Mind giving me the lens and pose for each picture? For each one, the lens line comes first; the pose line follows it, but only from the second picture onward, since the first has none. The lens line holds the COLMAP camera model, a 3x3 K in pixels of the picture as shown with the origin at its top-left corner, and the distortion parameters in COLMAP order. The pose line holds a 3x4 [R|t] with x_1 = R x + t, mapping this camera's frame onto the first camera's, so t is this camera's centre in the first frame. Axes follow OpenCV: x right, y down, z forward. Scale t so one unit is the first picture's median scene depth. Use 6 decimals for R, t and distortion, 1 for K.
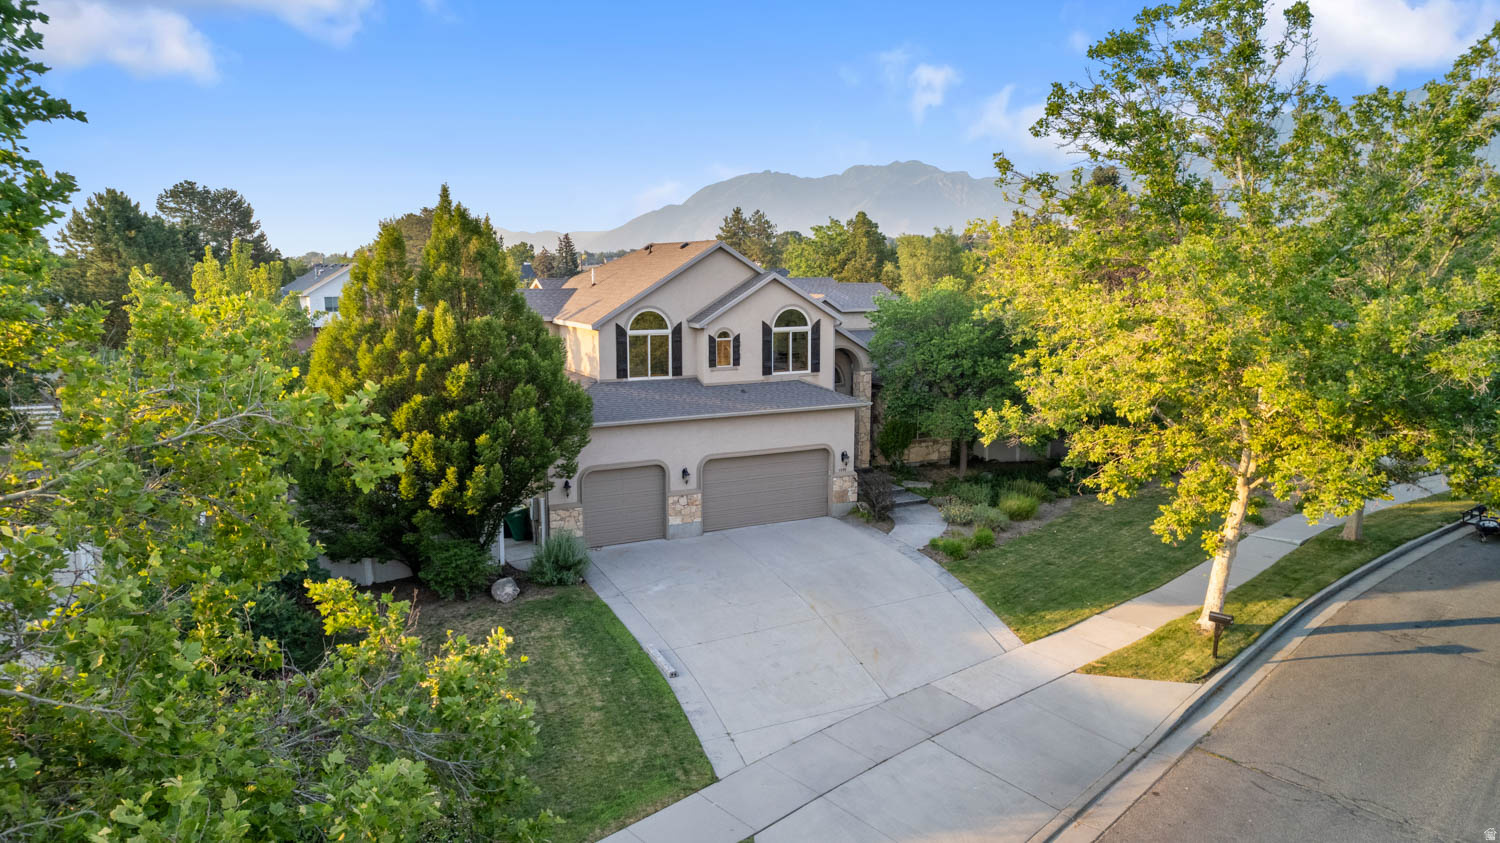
lens RADIAL K [[957.3, 0, 756.0], [0, 957.3, 423.8], [0, 0, 1]] dist [-0.079943, 0.075318]
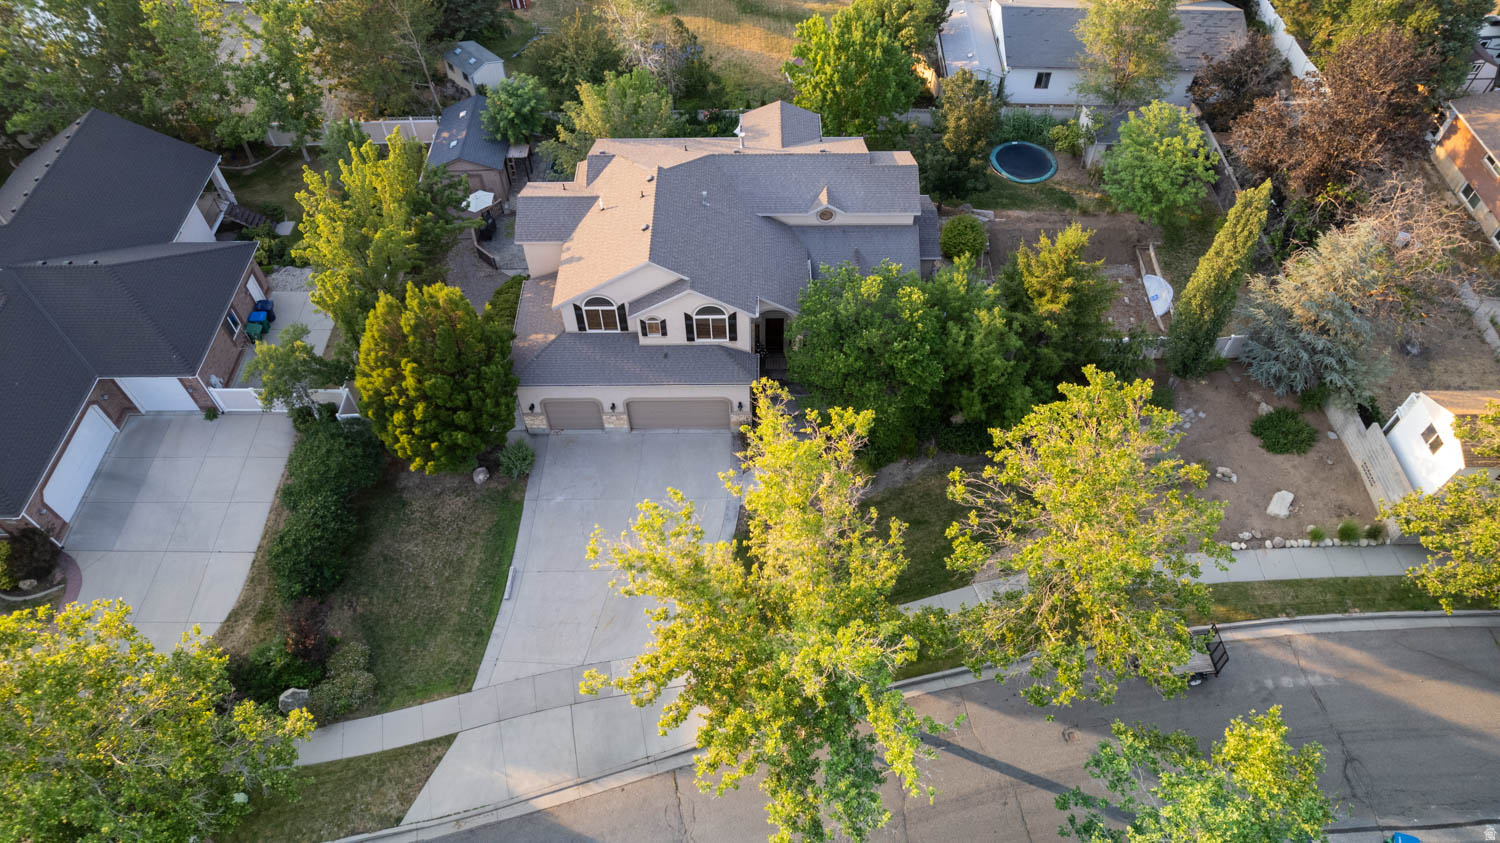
lens RADIAL K [[957.3, 0, 756.0], [0, 957.3, 423.8], [0, 0, 1]] dist [-0.079943, 0.075318]
pose [[0.884159, 0.362083, -0.295227, 0.543030], [-0.064129, 0.720006, 0.690998, -0.922084], [0.462764, -0.592019, 0.659820, 0.098862]]
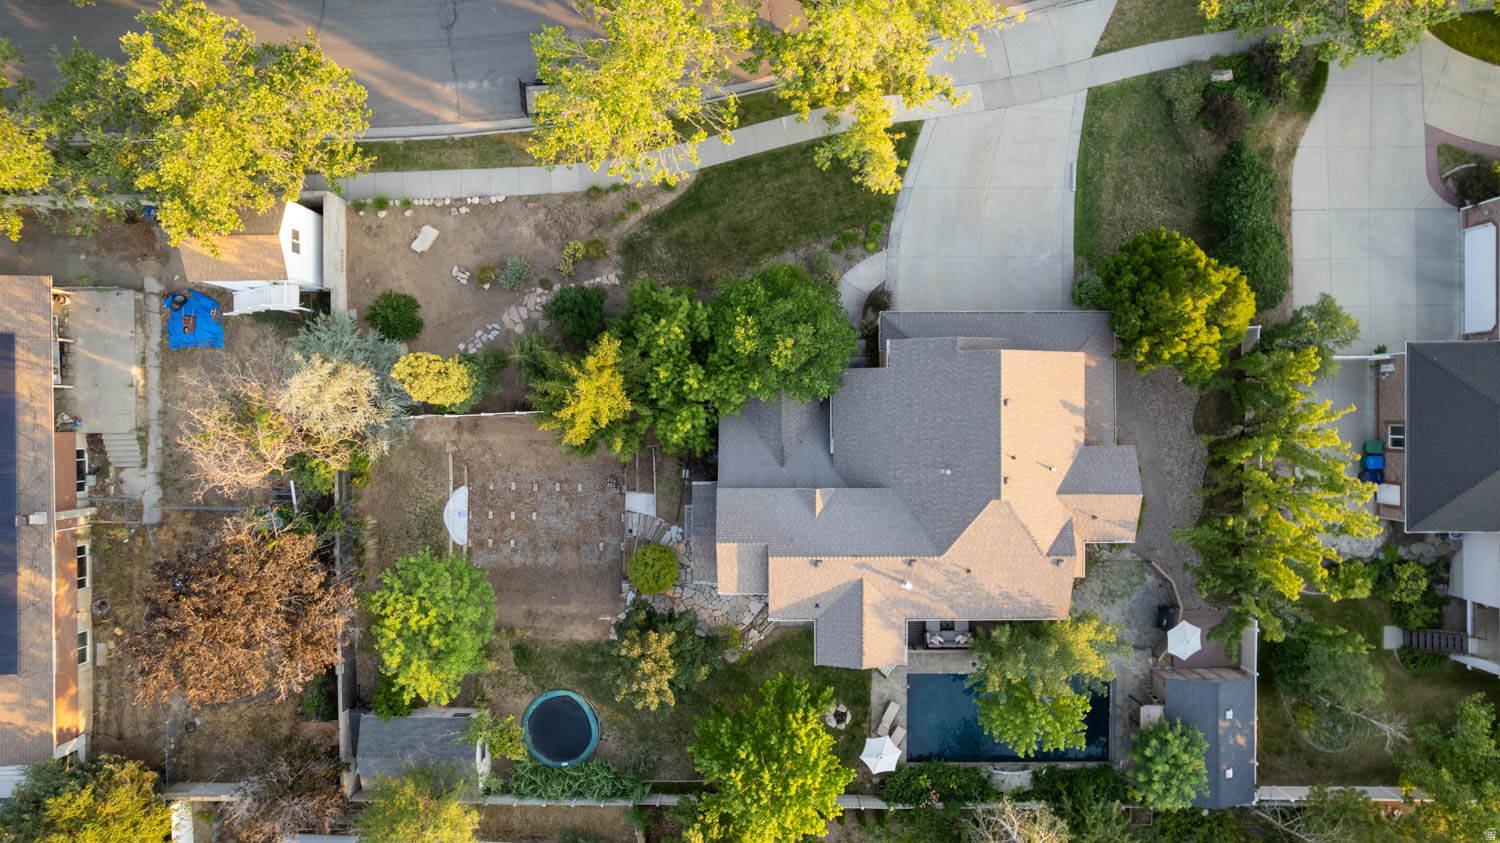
lens RADIAL K [[957.3, 0, 756.0], [0, 957.3, 423.8], [0, 0, 1]] dist [-0.079943, 0.075318]
pose [[-0.884315, -0.466890, 0.000872, 0.212864], [0.082037, -0.153543, 0.984731, -1.525086], [-0.459626, 0.870884, 0.174083, 1.013419]]
